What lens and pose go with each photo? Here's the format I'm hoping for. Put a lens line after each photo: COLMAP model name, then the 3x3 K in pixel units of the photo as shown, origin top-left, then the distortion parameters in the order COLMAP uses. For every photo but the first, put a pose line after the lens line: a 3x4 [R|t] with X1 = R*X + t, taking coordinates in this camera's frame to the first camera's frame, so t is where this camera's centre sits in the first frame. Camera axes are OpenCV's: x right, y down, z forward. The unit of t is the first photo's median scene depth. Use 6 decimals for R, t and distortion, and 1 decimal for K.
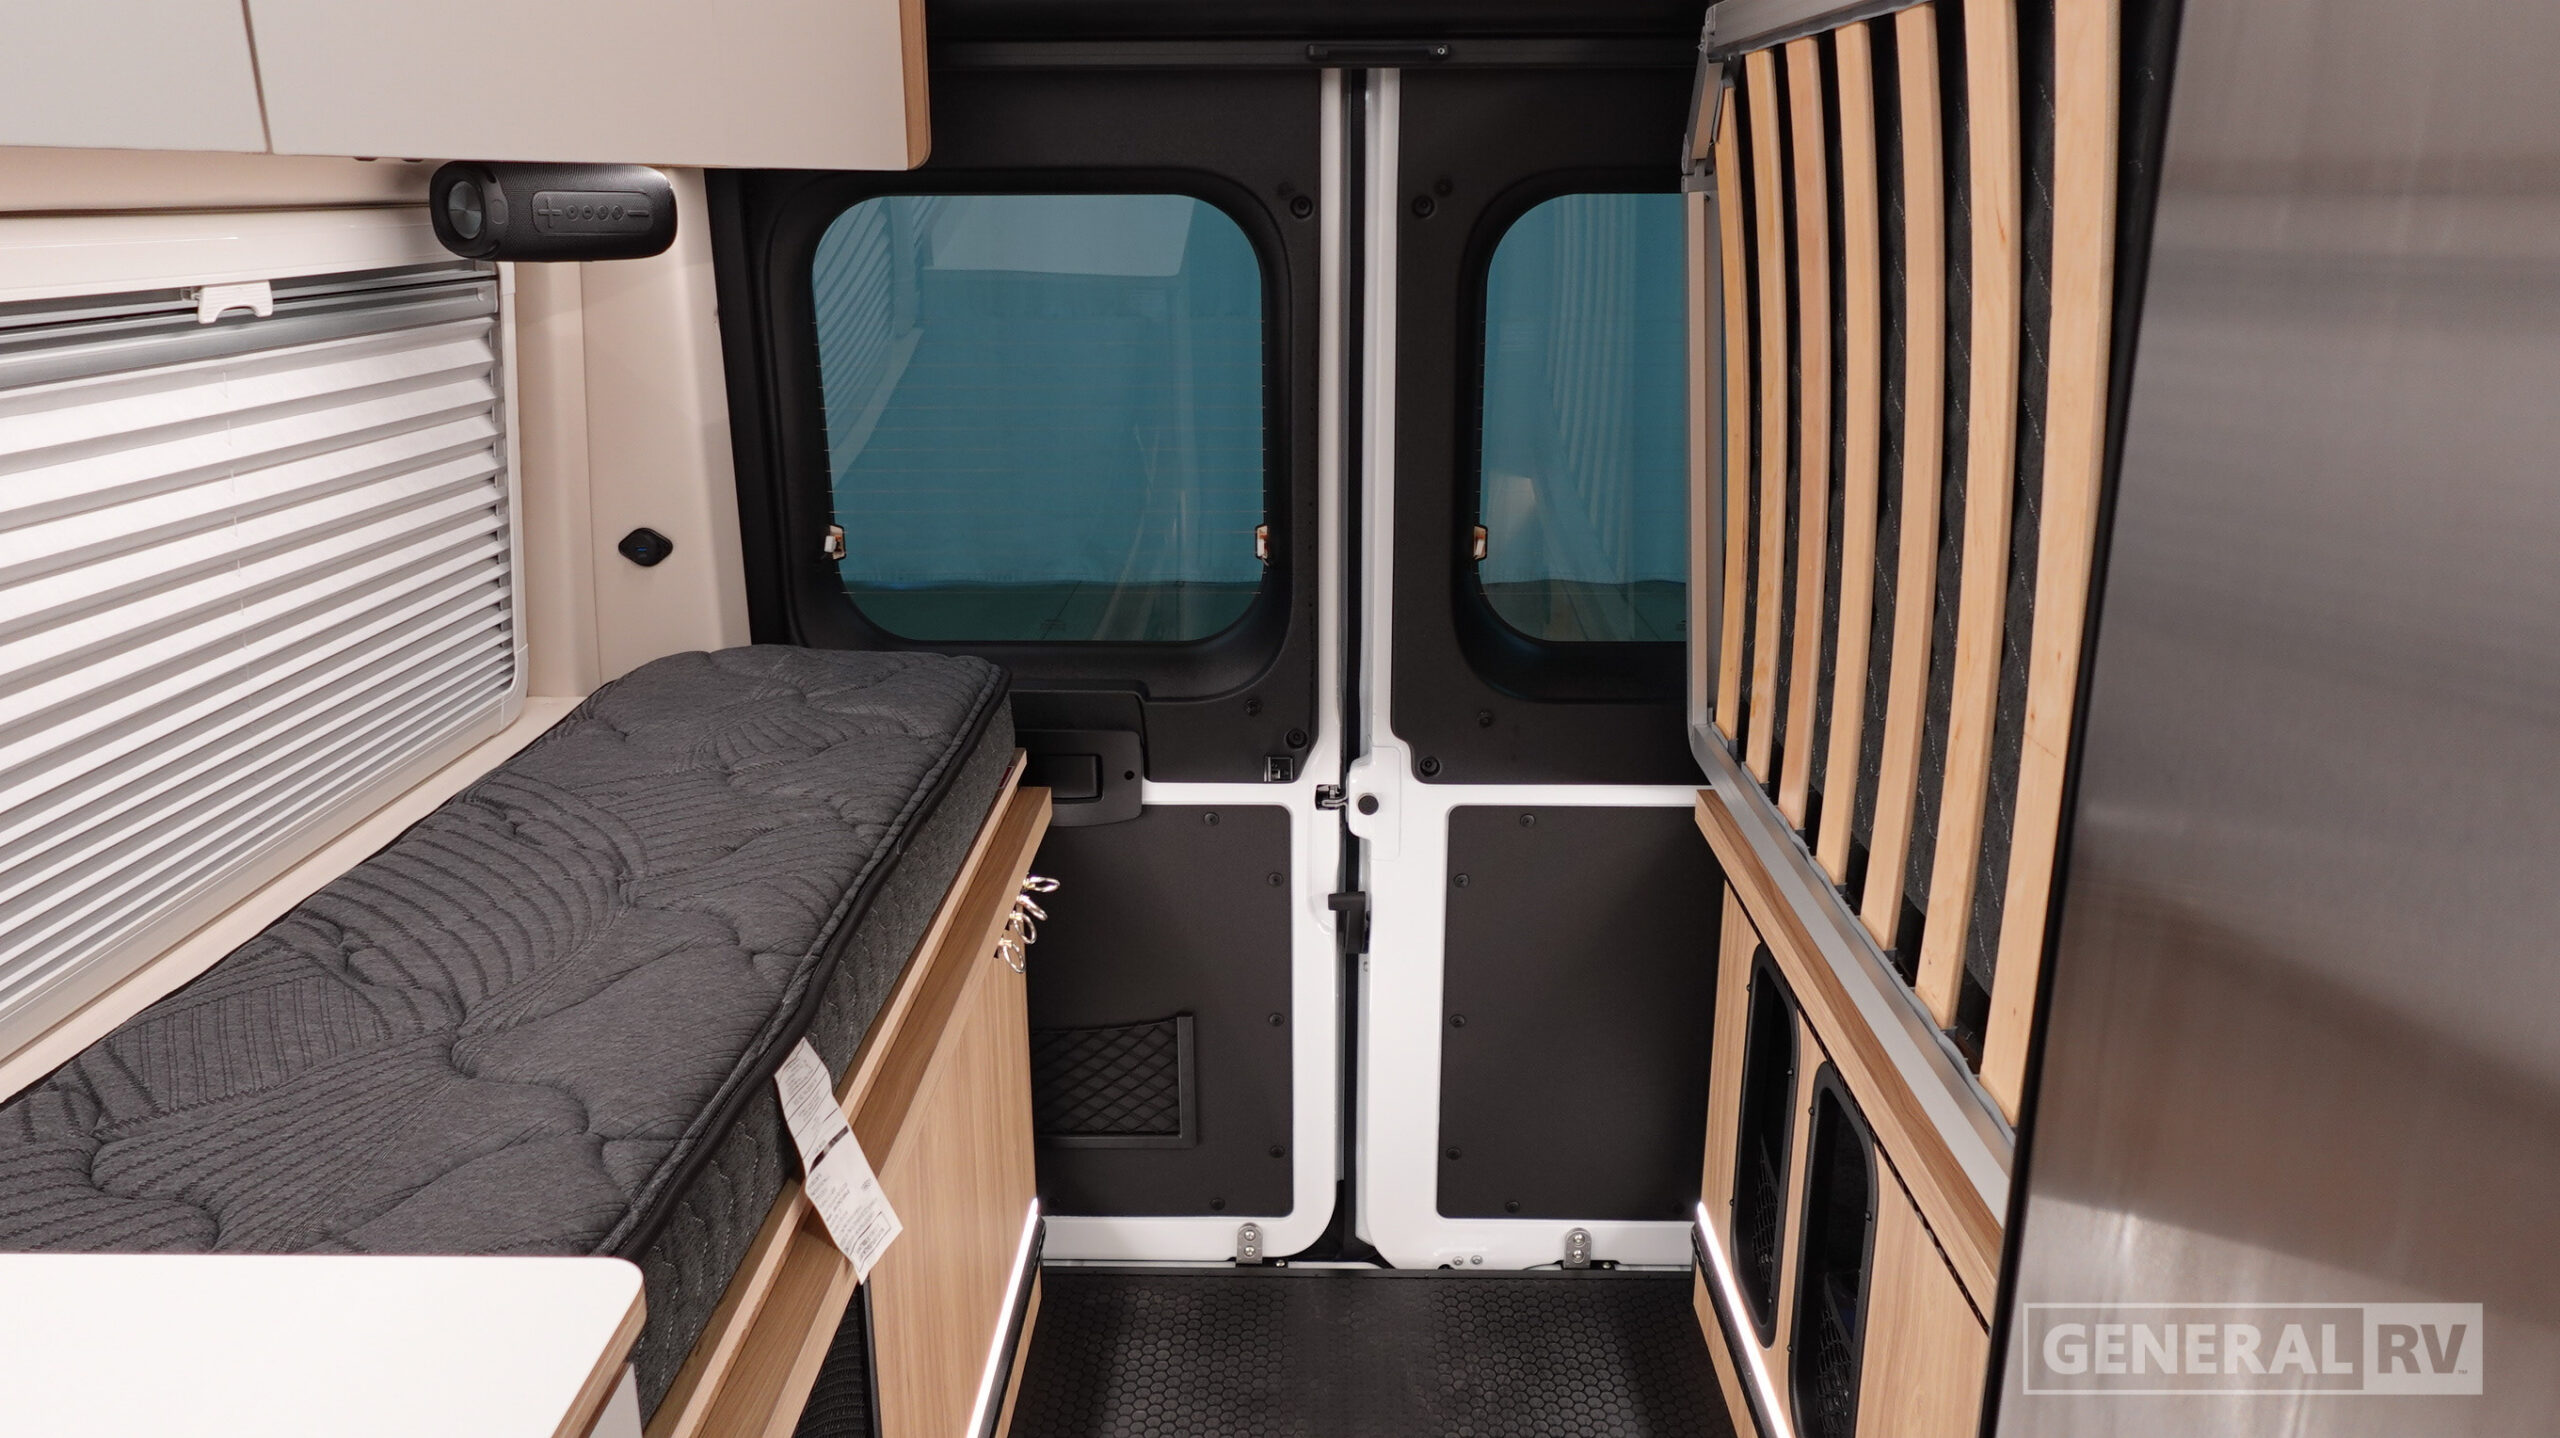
lens RADIAL K [[1764.7, 0, 1283.0], [0, 1764.7, 719.1], [0, 0, 1]] dist [-0.008327, 0.007944]
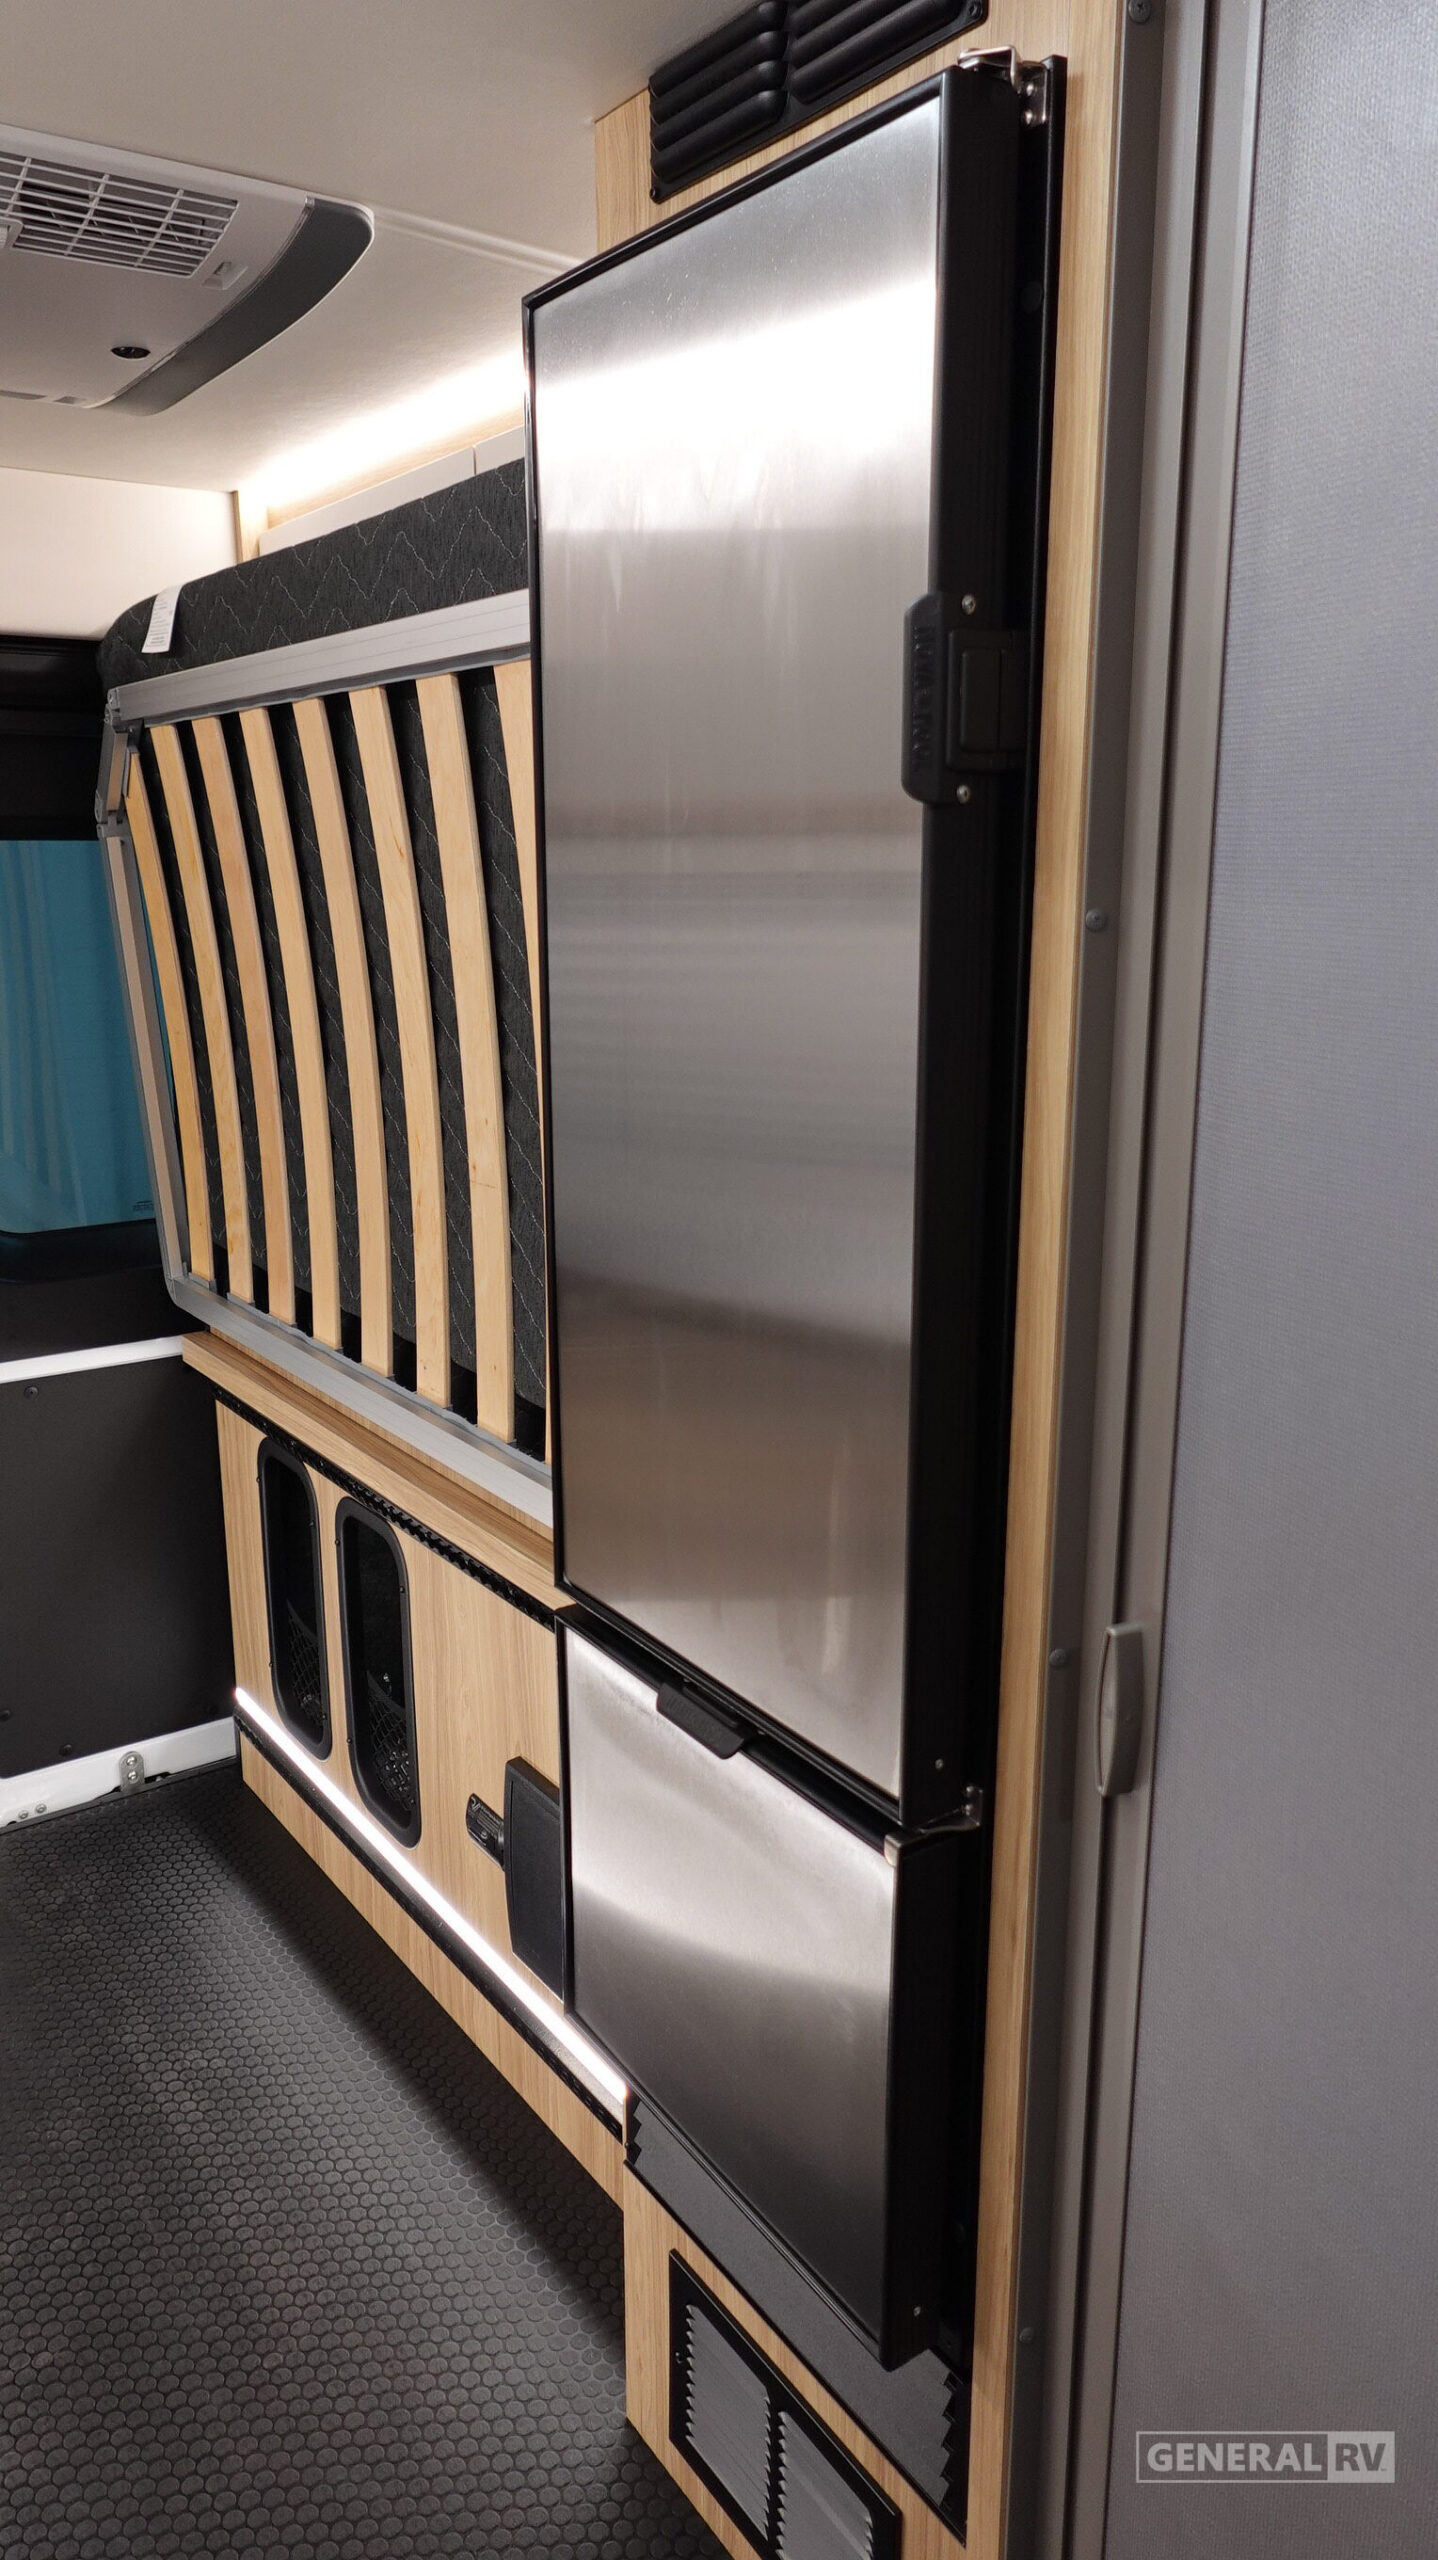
lens RADIAL K [[1764.7, 0, 727.1], [0, 1764.7, 1287.7], [0, 0, 1]] dist [-0.008327, 0.007944]
pose [[0.804158, -0.136590, 0.578509, -0.163180], [0.170508, 0.985347, -0.004368, 0.081536], [-0.569435, 0.102153, 0.815664, -0.194630]]
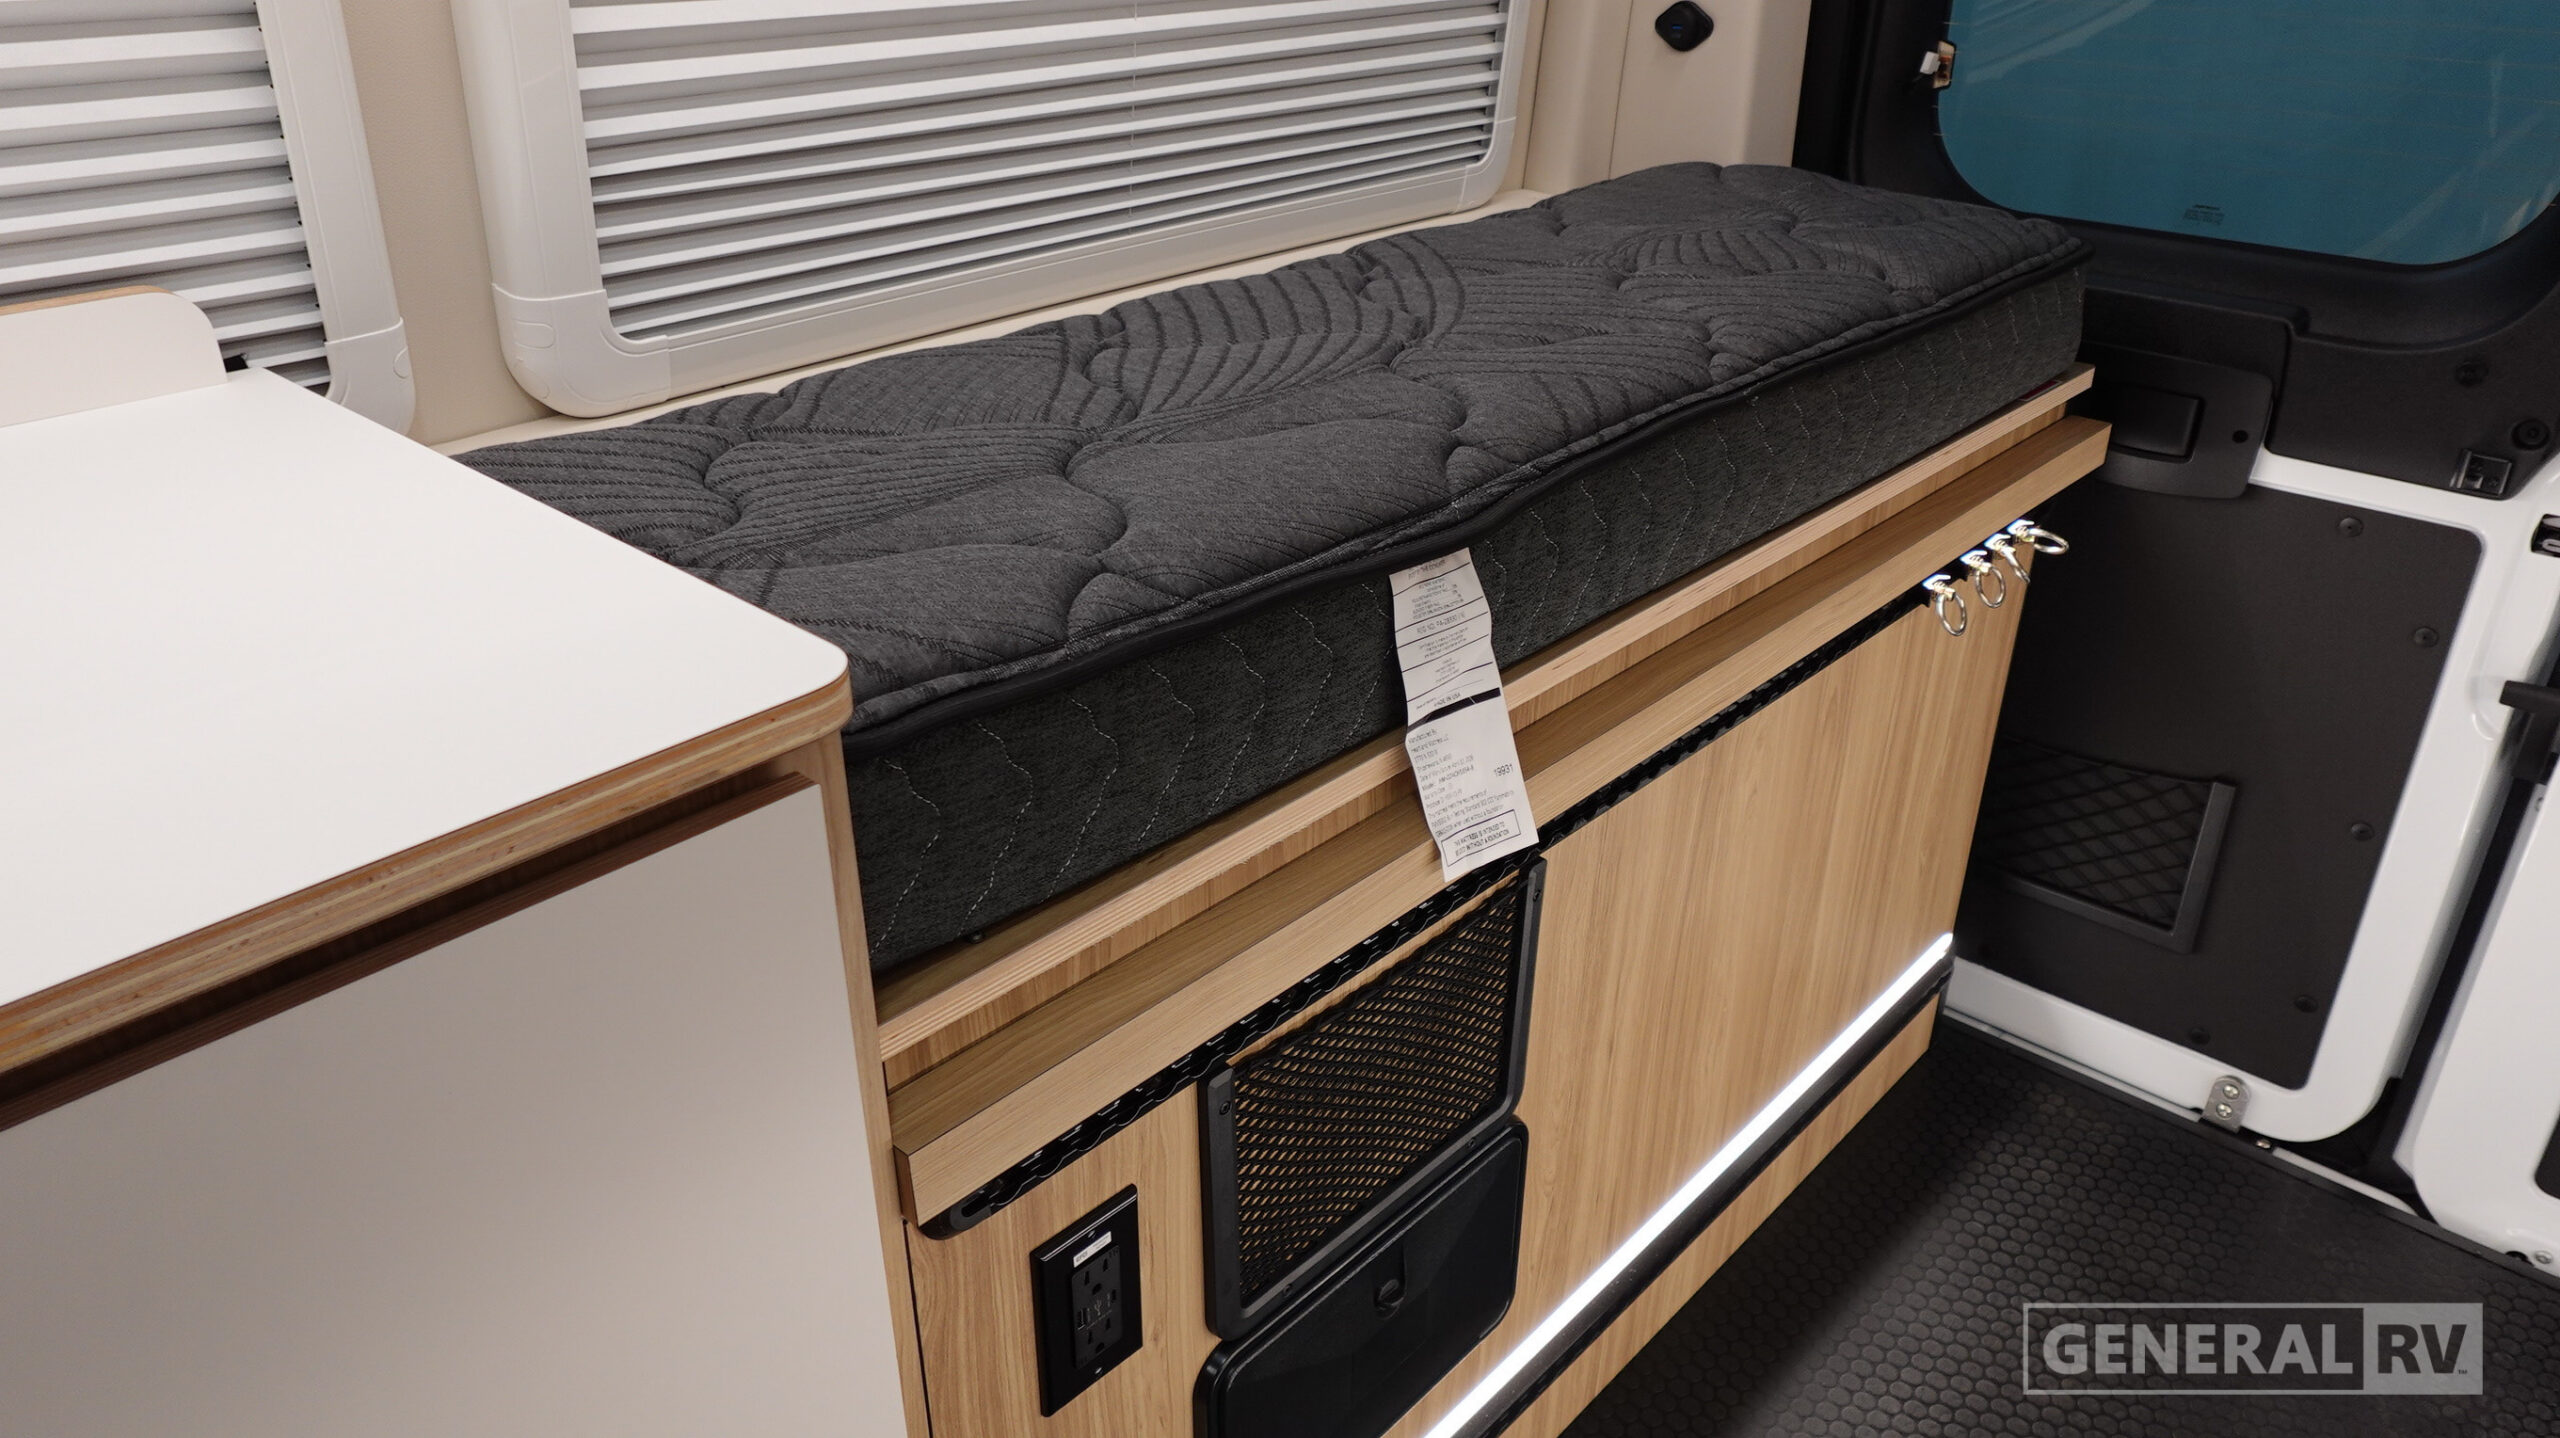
lens RADIAL K [[1764.7, 0, 1276.8], [0, 1764.7, 712.5], [0, 0, 1]] dist [-0.008327, 0.007944]
pose [[0.747447, 0.306306, -0.589492, 0.084671], [-0.196632, 0.949605, 0.244104, 0.044984], [0.634555, -0.066542, 0.770008, 0.216617]]
